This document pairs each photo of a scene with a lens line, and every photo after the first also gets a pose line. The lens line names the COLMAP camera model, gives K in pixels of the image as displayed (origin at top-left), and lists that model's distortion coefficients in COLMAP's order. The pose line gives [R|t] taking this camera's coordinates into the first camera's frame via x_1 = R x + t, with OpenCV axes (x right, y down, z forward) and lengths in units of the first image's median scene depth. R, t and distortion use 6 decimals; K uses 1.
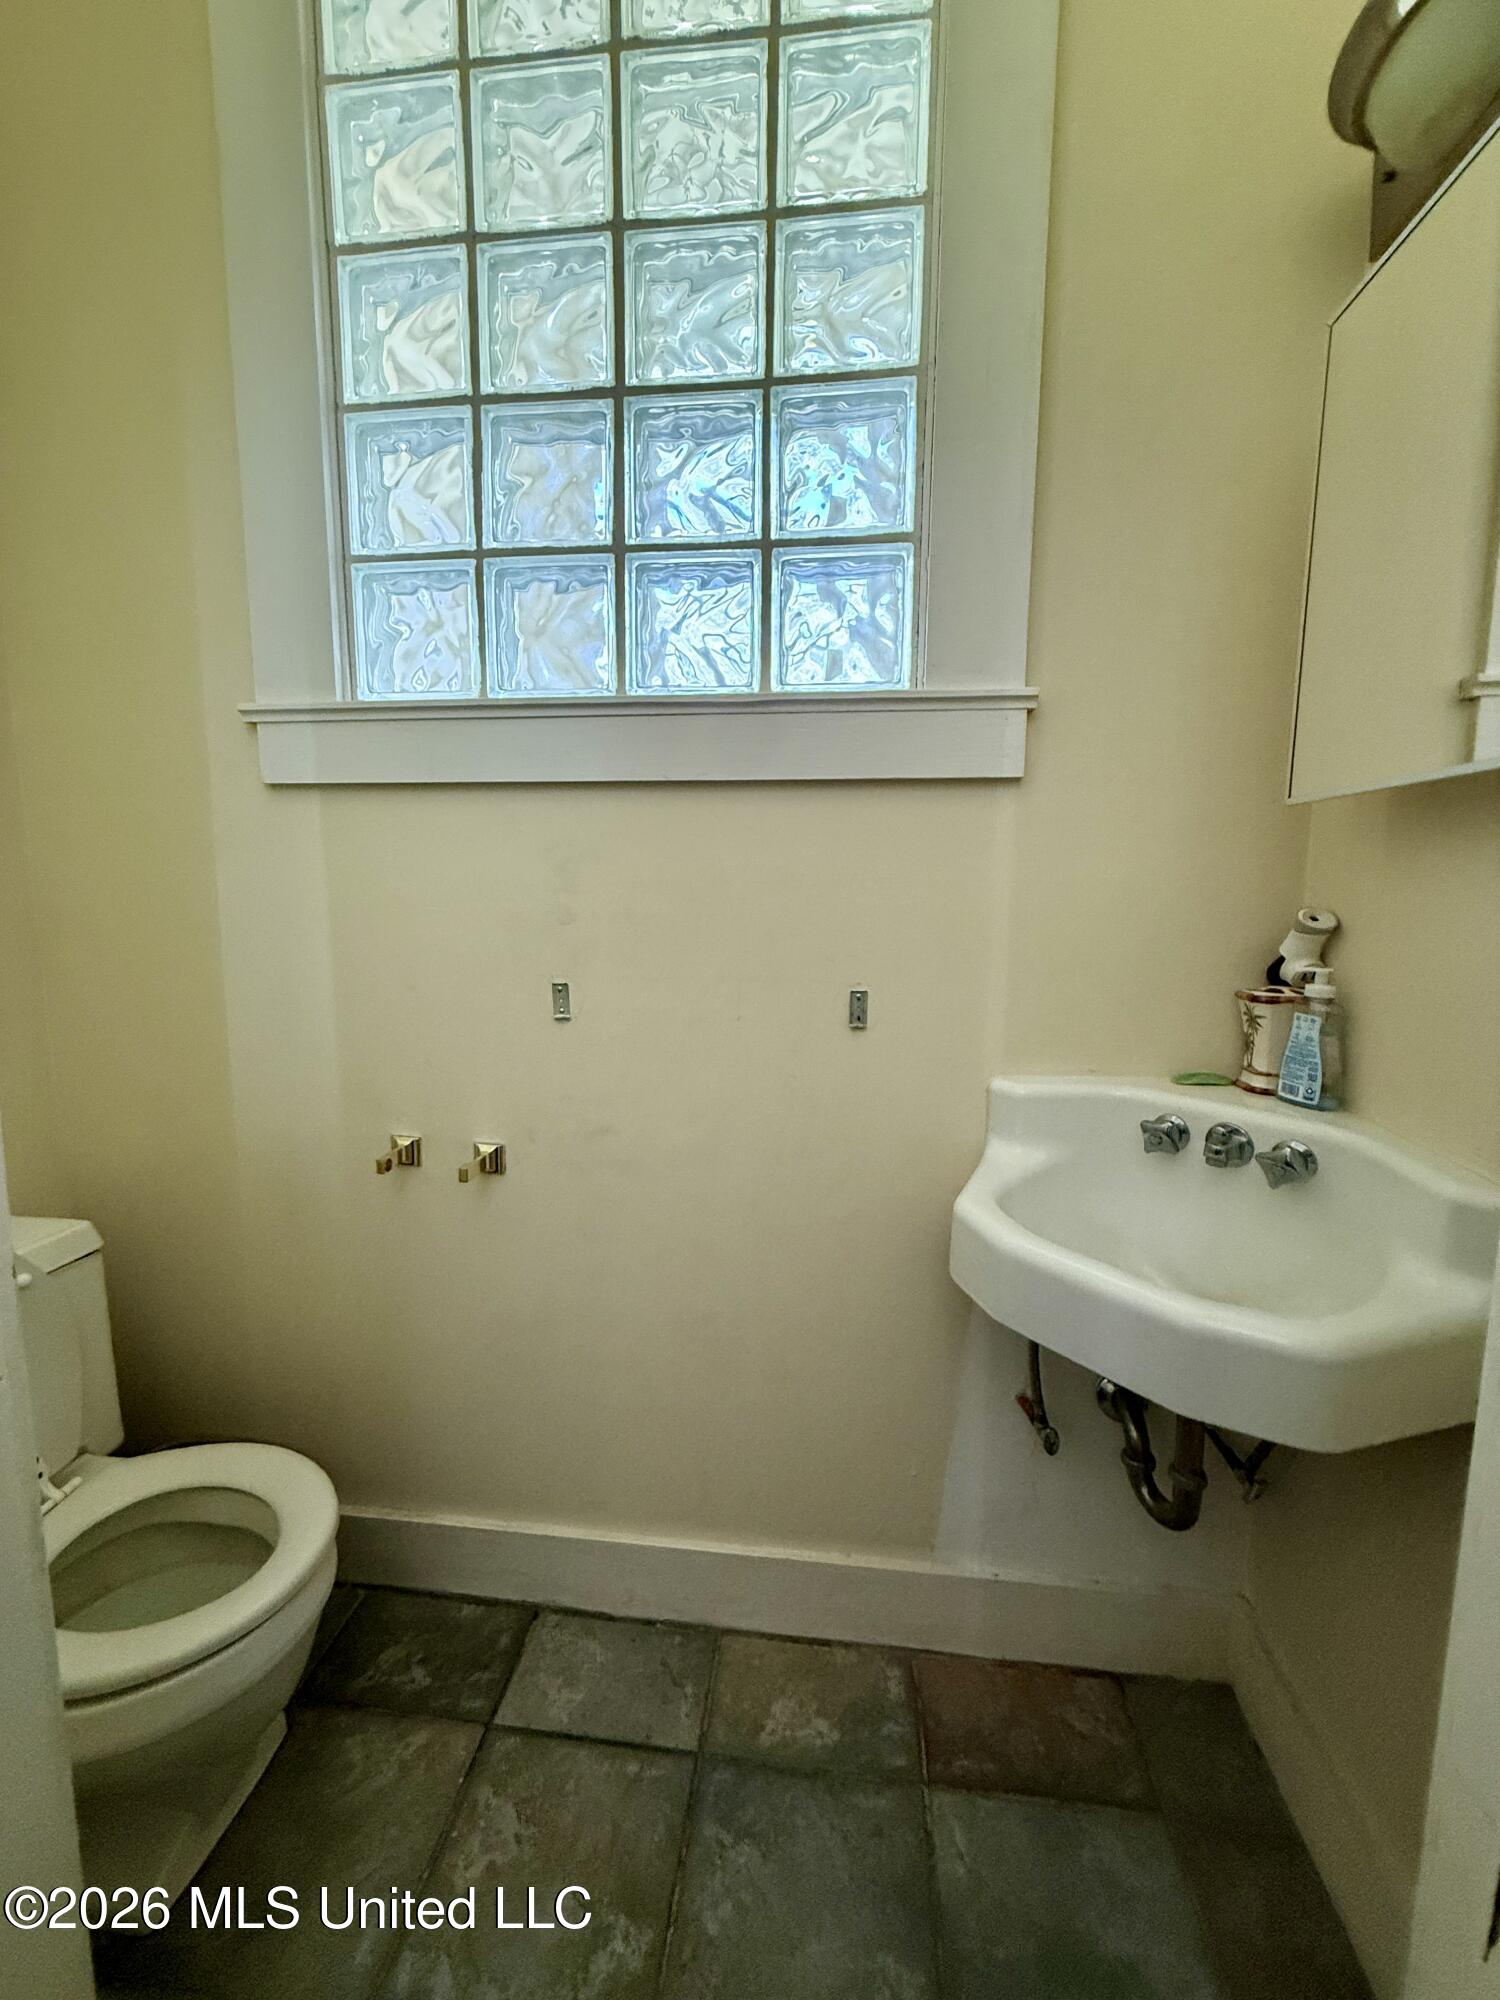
lens RADIAL K [[801.1, 0, 746.4], [0, 801.1, 994.5], [0, 0, 1]] dist [-0.001205, -0.000093]
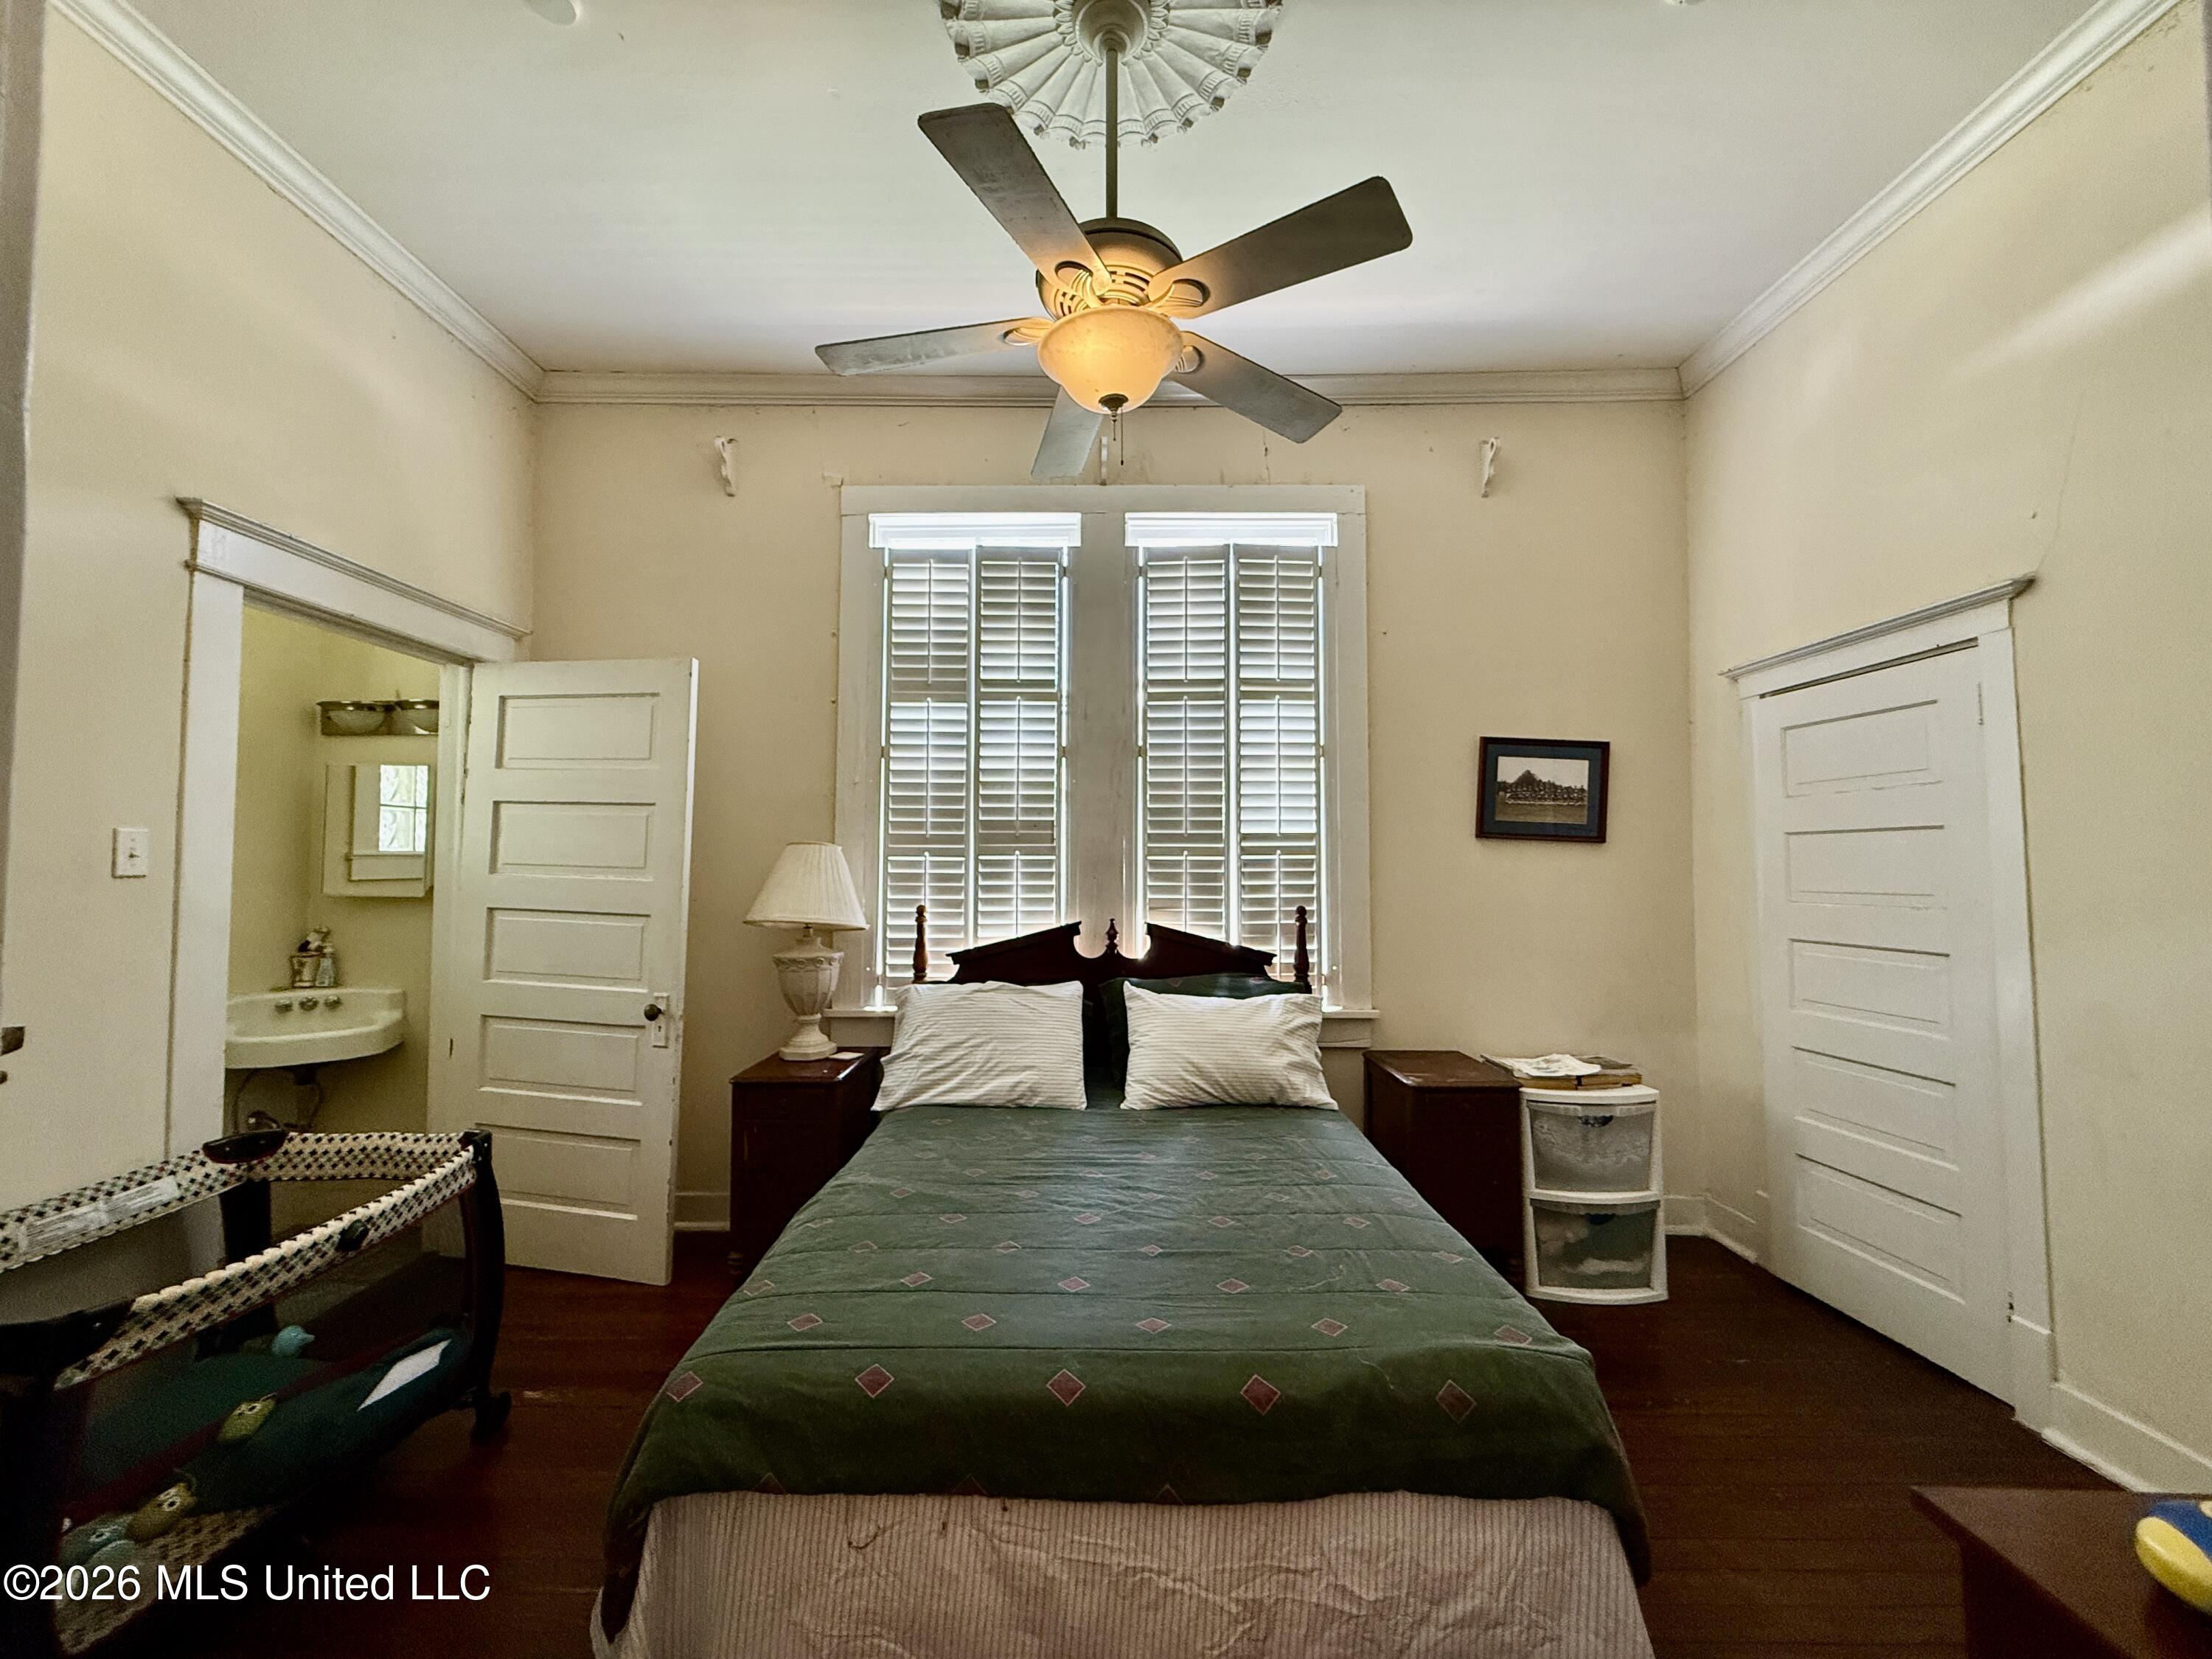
lens RADIAL K [[886.0, 0, 1094.8], [0, 886.0, 830.1], [0, 0, 1]] dist [-0.001205, -0.000093]
pose [[-0.106096, 0.033073, 0.993806, -3.117186], [0.120681, 0.992487, -0.020146, -0.043033], [-0.987006, 0.117796, -0.109290, -1.685962]]
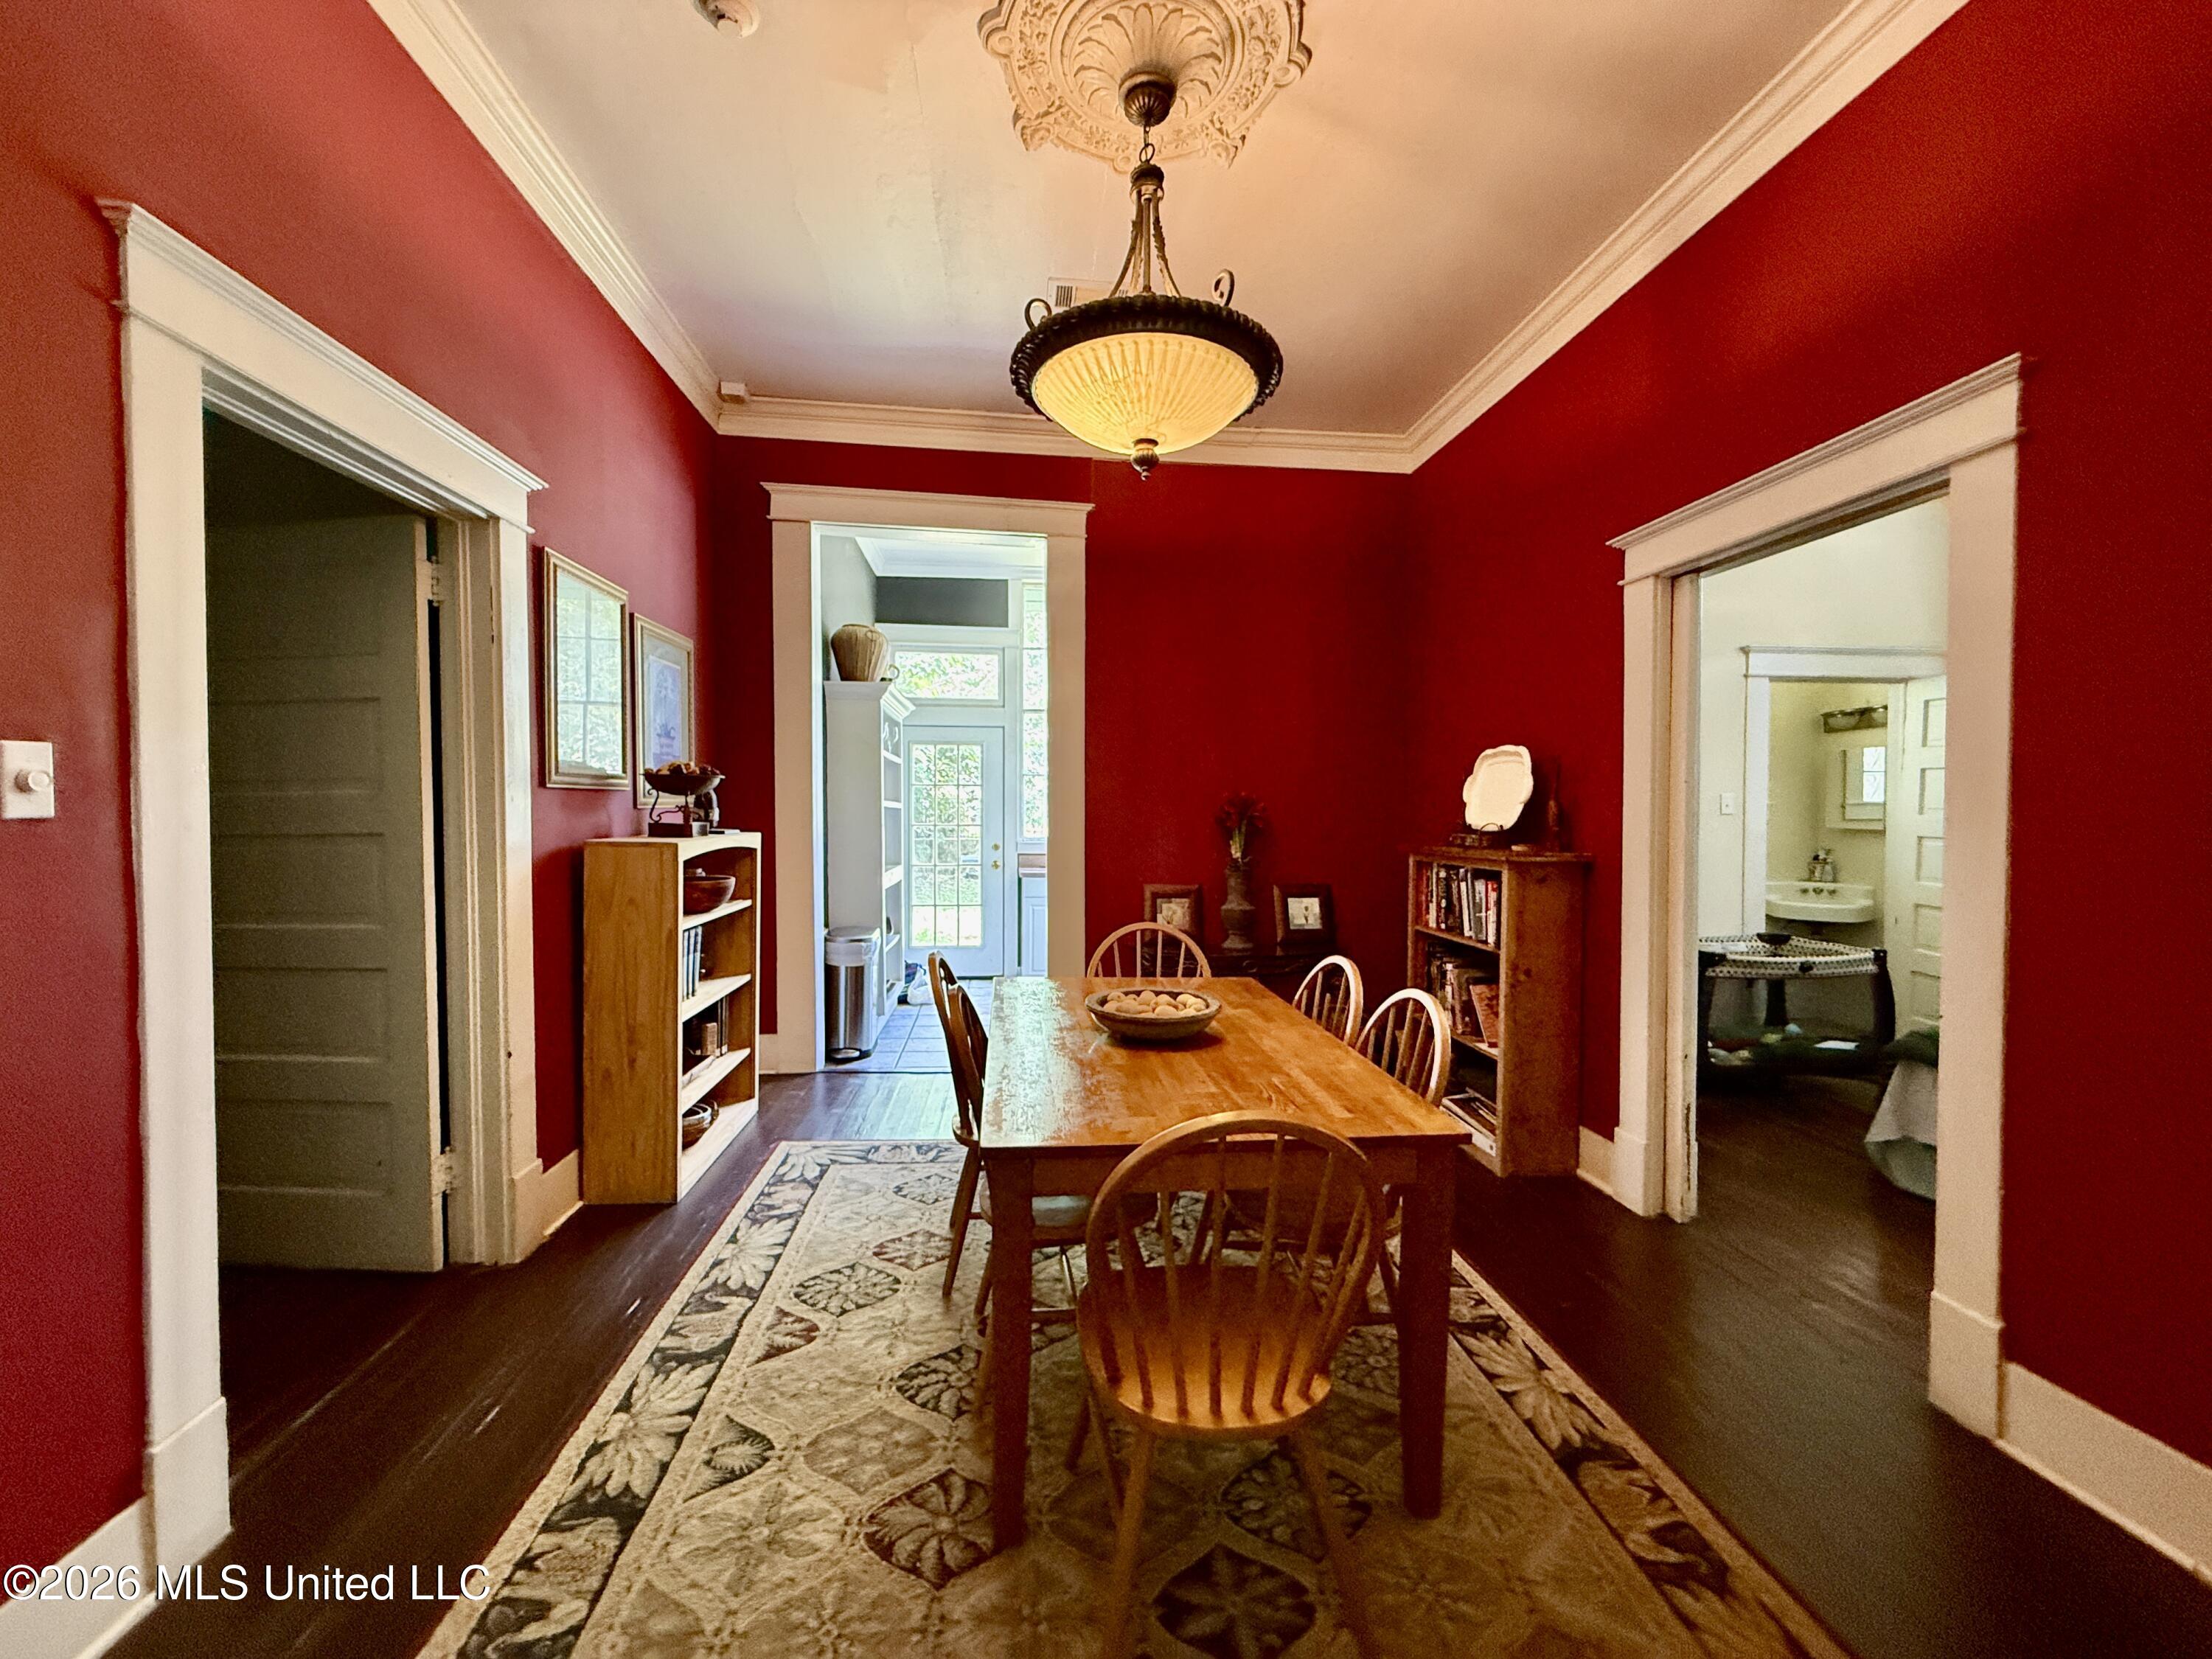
lens RADIAL K [[886.0, 0, 1094.8], [0, 886.0, 830.1], [0, 0, 1]] dist [-0.001205, -0.000093]
pose [[0.977371, -0.009678, 0.211310, -5.351834], [0.031727, 0.994360, -0.101206, 0.232021], [-0.209139, 0.105620, 0.972165, -3.768074]]
